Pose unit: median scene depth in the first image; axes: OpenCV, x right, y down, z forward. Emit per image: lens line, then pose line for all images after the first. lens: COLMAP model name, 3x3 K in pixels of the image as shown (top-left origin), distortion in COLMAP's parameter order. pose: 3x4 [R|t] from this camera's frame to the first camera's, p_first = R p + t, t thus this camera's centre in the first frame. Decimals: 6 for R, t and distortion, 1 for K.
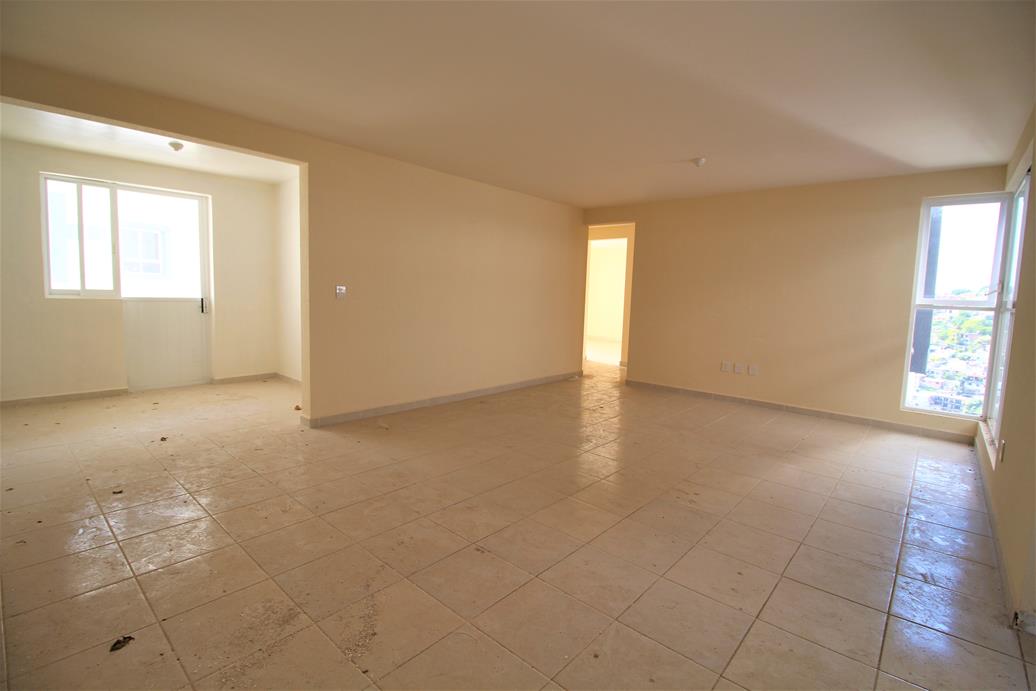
lens RADIAL K [[480.8, 0, 519.6], [0, 480.8, 338.7], [0, 0, 1]] dist [0.003152, -0.014164]
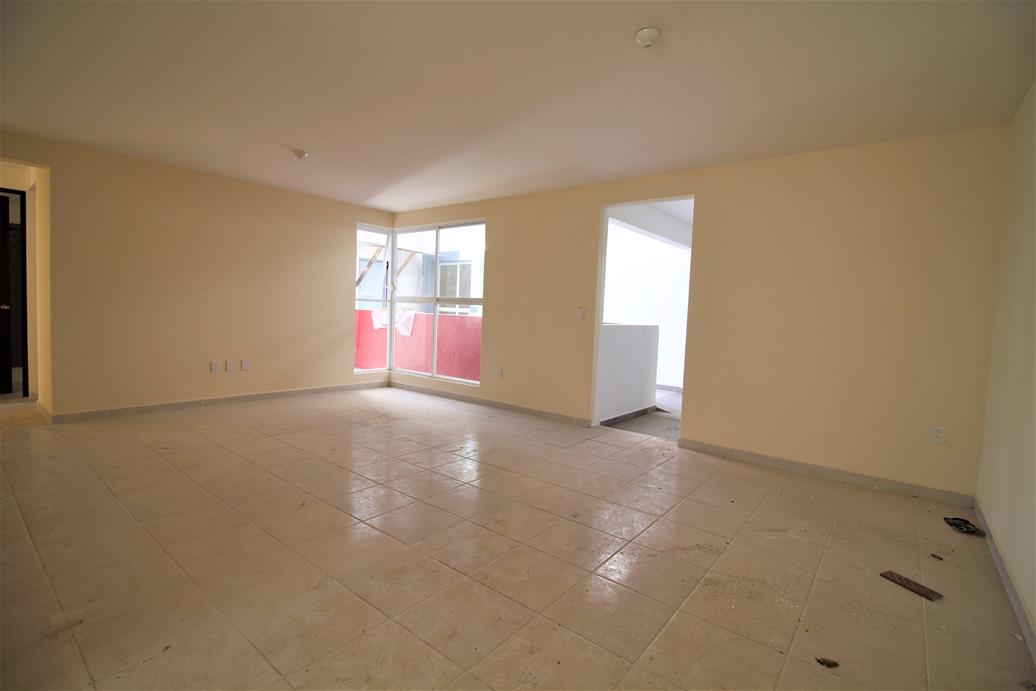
lens RADIAL K [[480.8, 0, 519.6], [0, 480.8, 338.7], [0, 0, 1]] dist [0.003152, -0.014164]
pose [[-0.059417, -0.089762, 0.994189, -1.083721], [0.048673, 0.994504, 0.092699, -0.107594], [-0.997046, 0.053898, -0.054721, 1.034833]]
